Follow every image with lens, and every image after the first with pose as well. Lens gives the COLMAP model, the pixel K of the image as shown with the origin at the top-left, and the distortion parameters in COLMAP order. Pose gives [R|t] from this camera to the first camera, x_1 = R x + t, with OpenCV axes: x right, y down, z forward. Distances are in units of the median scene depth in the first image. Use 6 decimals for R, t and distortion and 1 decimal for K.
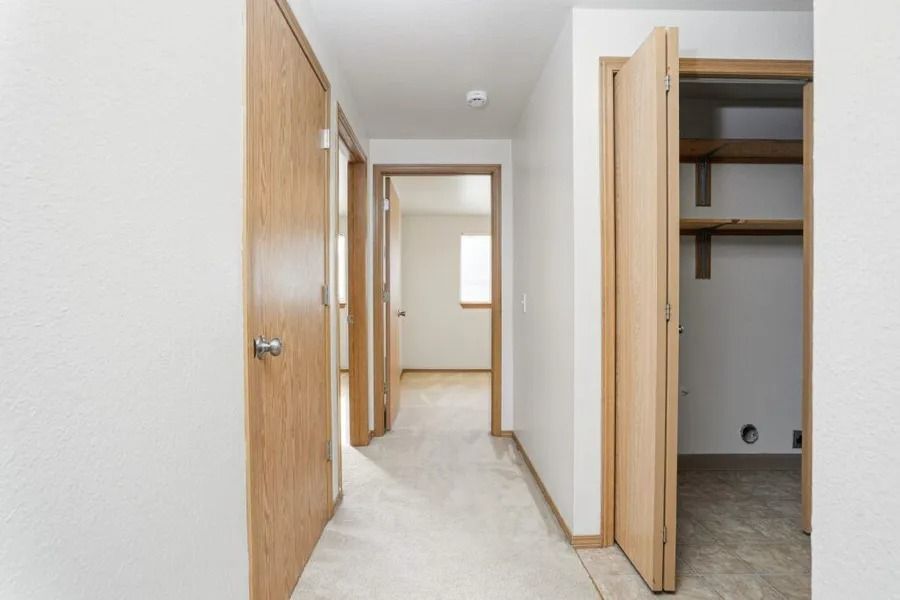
lens RADIAL K [[467.0, 0, 450.9], [0, 467.0, 295.9], [0, 0, 1]] dist [-0.049025, 0.031698]
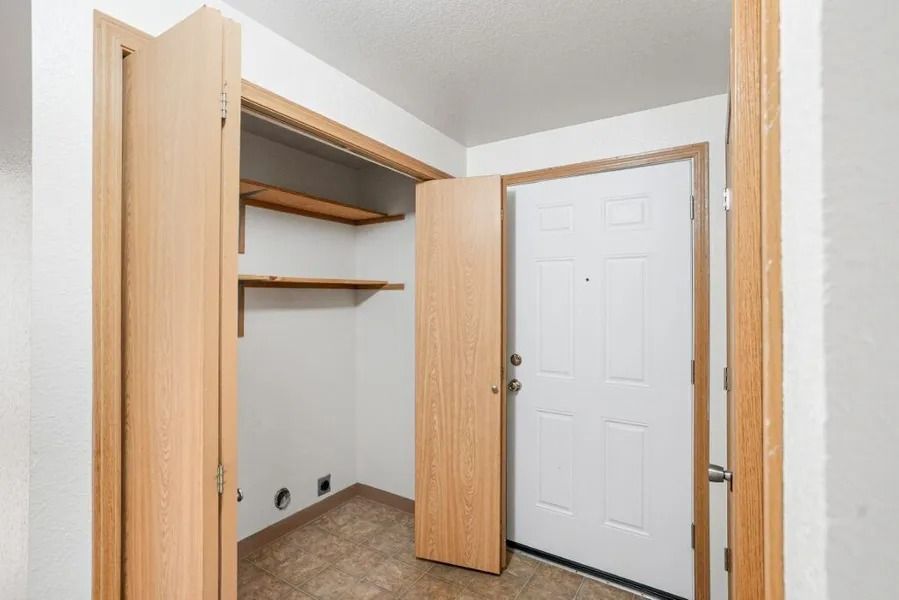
lens RADIAL K [[426.9, 0, 435.9], [0, 426.9, 304.7], [0, 0, 1]] dist [-0.018784, 0.022483]
pose [[0.548447, 0.005477, 0.836167, 0.100420], [-0.012302, 0.999923, 0.001519, -0.141538], [-0.836095, -0.011120, 0.548472, 0.314461]]
